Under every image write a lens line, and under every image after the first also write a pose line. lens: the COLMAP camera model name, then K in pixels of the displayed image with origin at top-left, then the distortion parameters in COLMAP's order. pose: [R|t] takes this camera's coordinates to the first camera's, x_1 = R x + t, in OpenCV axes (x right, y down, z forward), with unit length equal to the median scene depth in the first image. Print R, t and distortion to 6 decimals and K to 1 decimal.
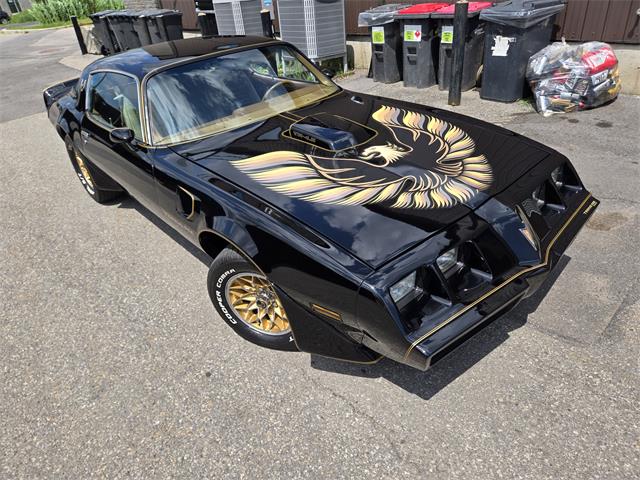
lens RADIAL K [[434.1, 0, 328.4], [0, 434.1, 242.5], [0, 0, 1]] dist [0.051022, -0.041653]
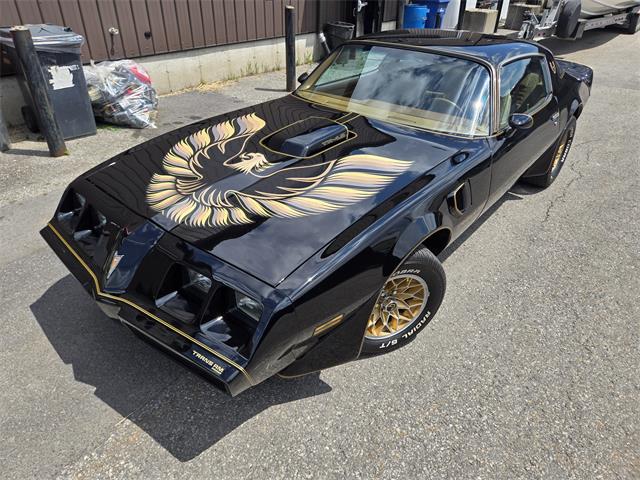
lens RADIAL K [[434.1, 0, 321.8], [0, 434.1, 239.2], [0, 0, 1]] dist [0.051022, -0.041653]
pose [[-0.223647, -0.433276, 0.873072, -0.661540], [0.513335, 0.709094, 0.483396, -0.409778], [-0.828534, 0.556289, 0.063829, 0.761361]]
